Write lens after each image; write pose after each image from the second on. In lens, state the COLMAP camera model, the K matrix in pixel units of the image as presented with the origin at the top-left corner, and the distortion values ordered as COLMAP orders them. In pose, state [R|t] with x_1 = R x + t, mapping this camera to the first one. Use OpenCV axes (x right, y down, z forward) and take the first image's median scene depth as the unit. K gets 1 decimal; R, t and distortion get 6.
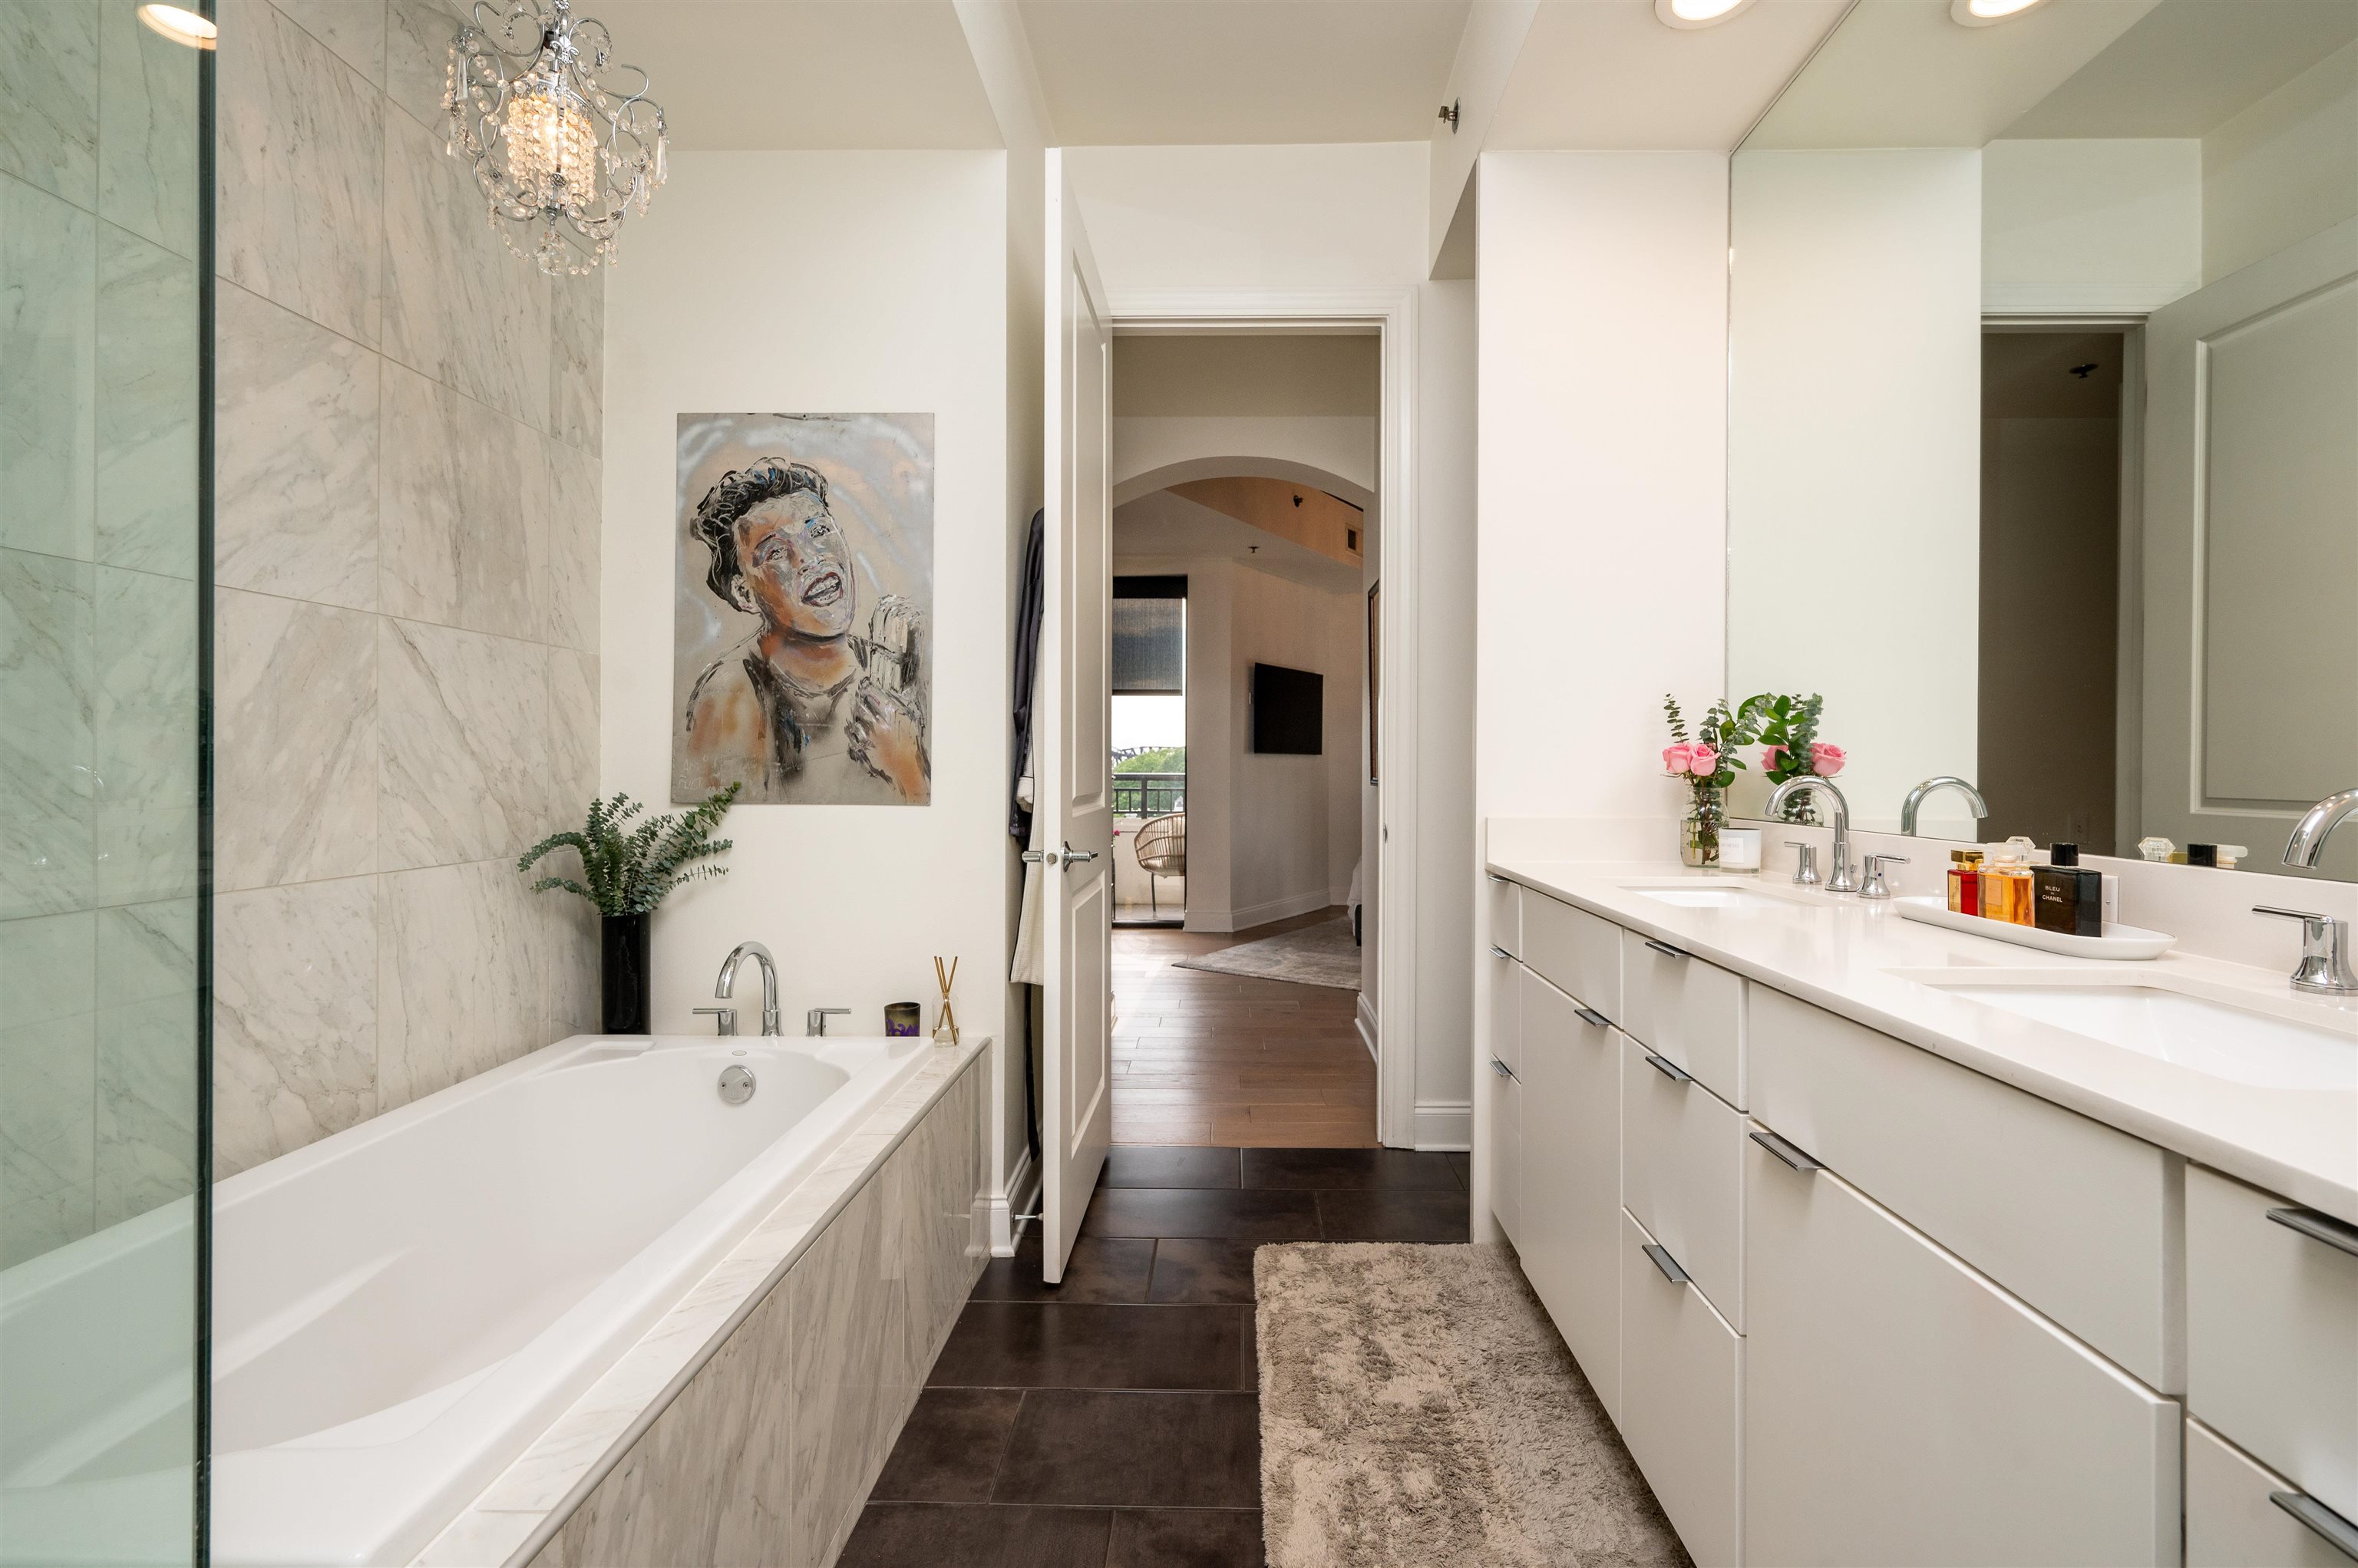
lens RADIAL K [[1057.3, 0, 1172.6], [0, 1057.3, 767.7], [0, 0, 1]] dist [0.001020, 0.000236]
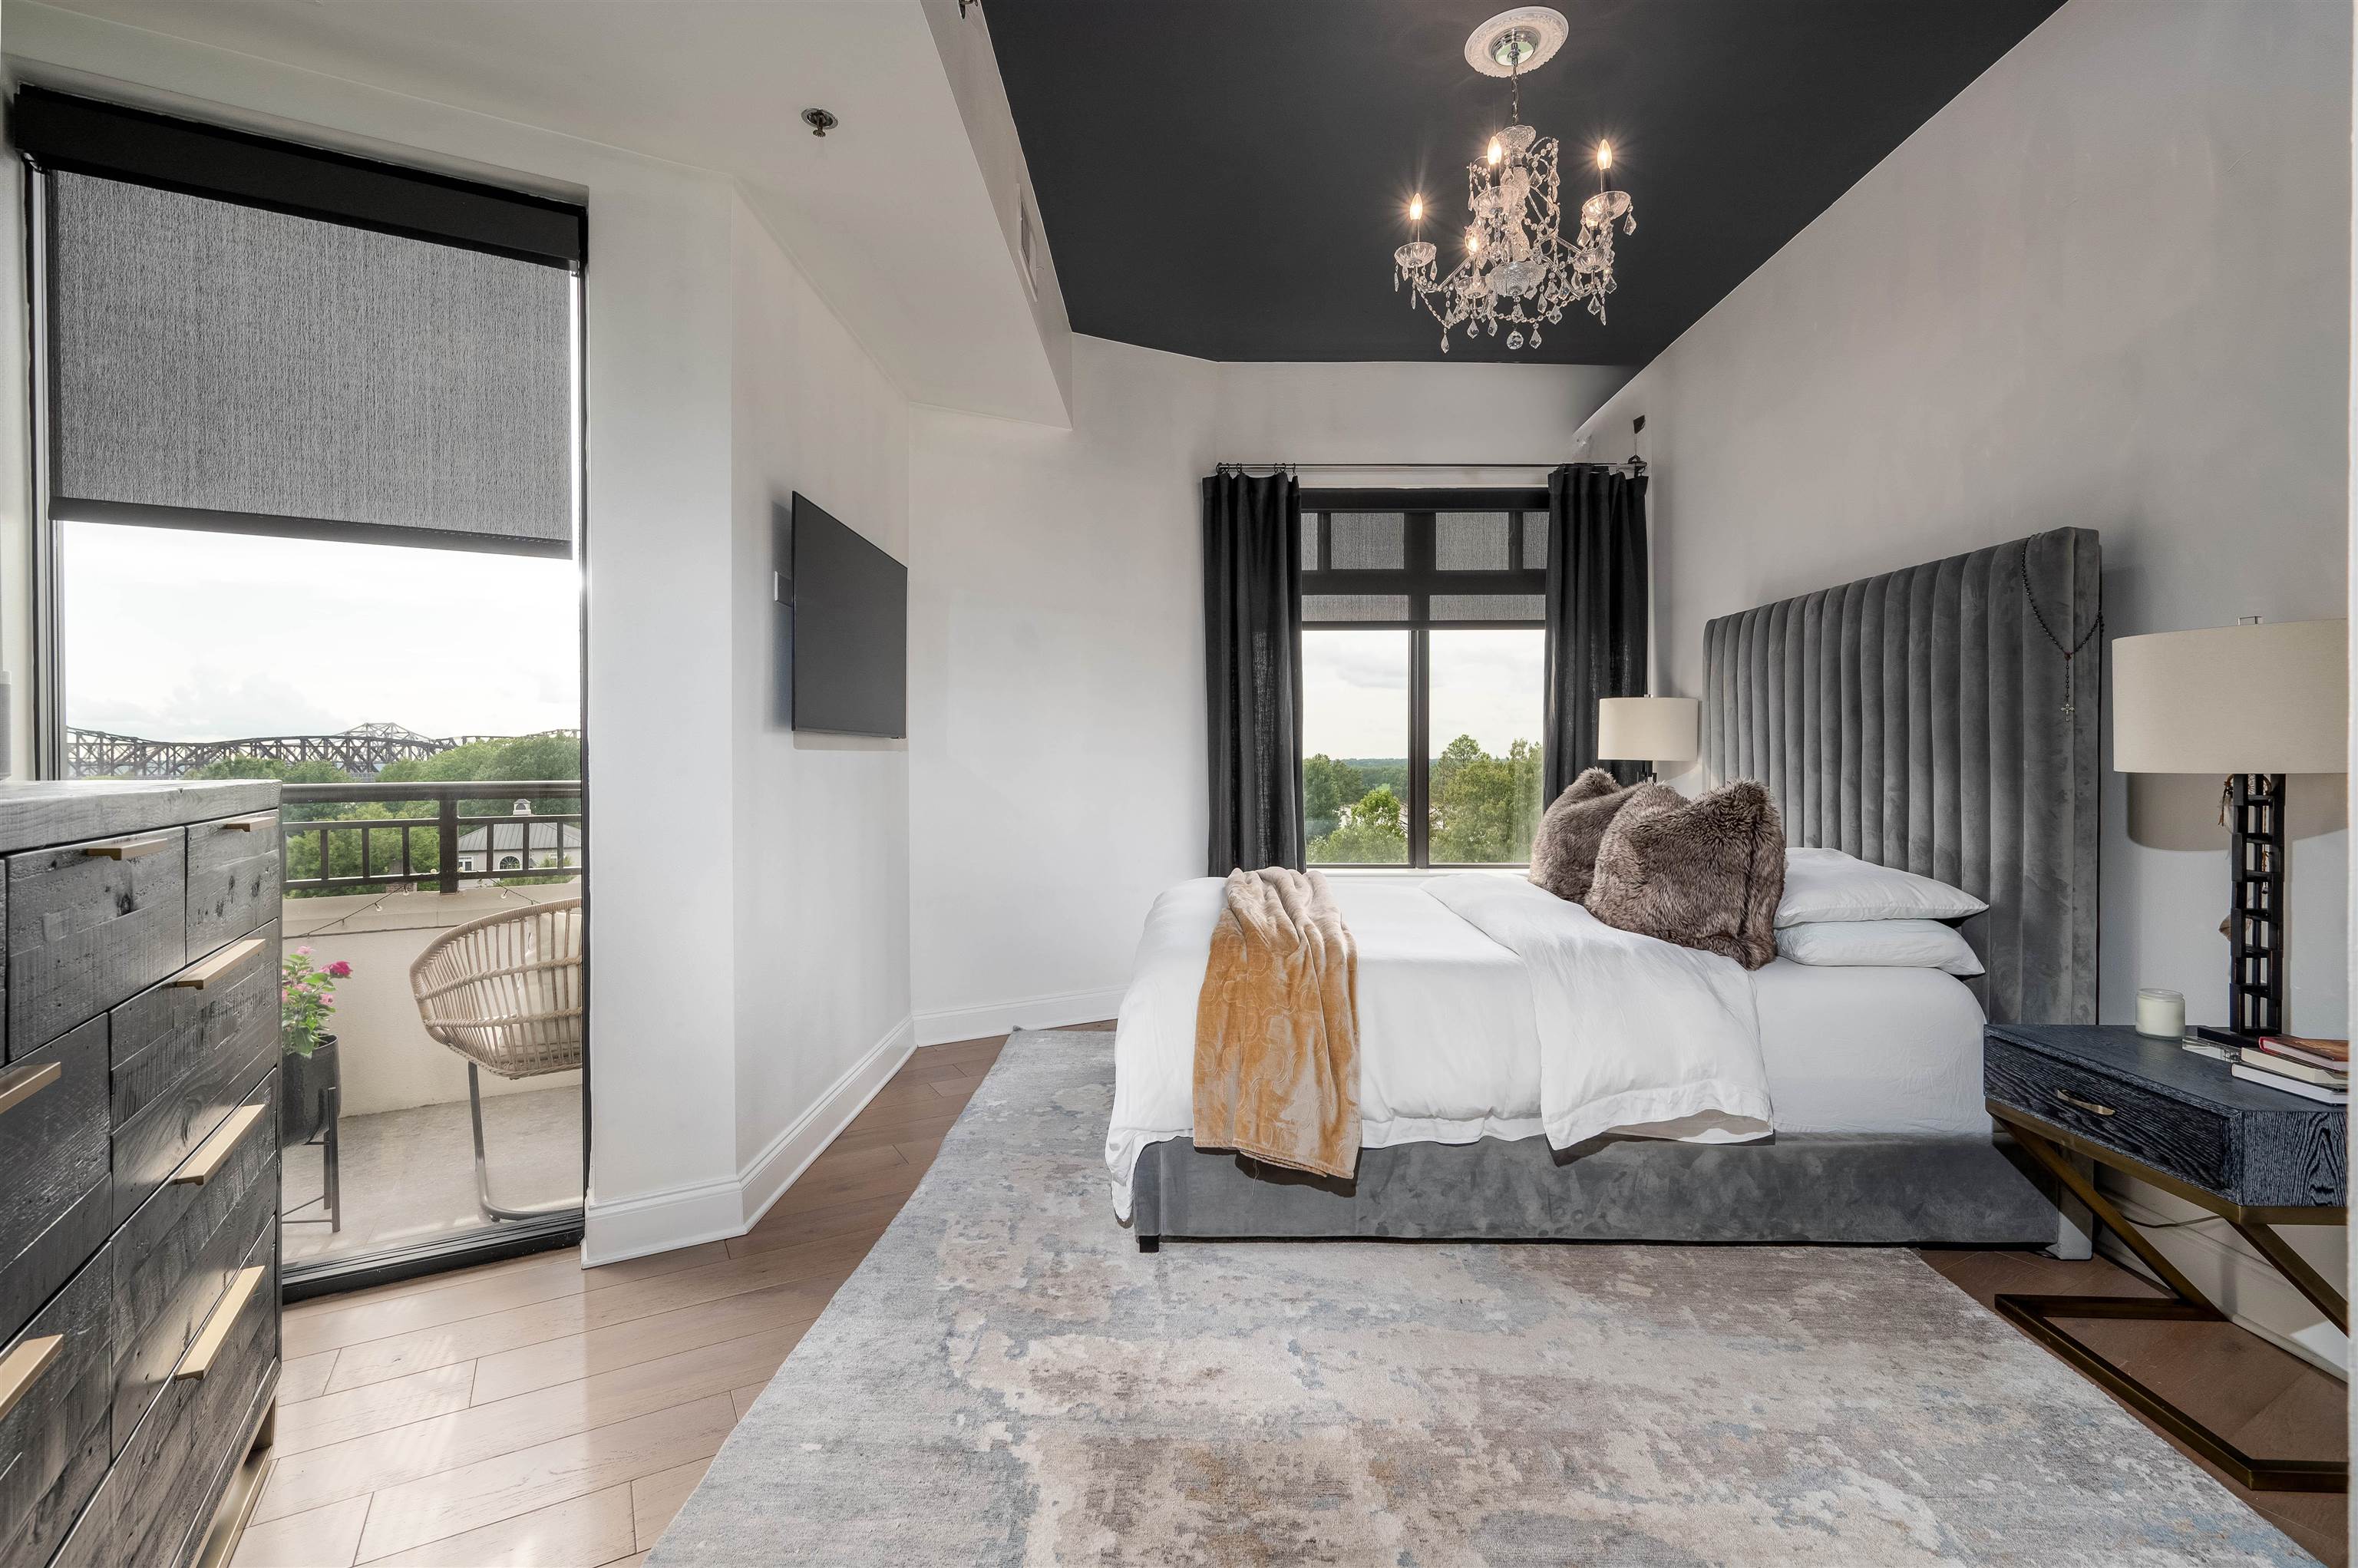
lens RADIAL K [[1057.3, 0, 1172.6], [0, 1057.3, 767.7], [0, 0, 1]] dist [0.001020, 0.000236]
pose [[0.847298, -0.004835, 0.531095, -0.008193], [0.001665, 0.999978, 0.006448, -0.000989], [-0.531115, -0.004580, 0.847287, 0.592811]]
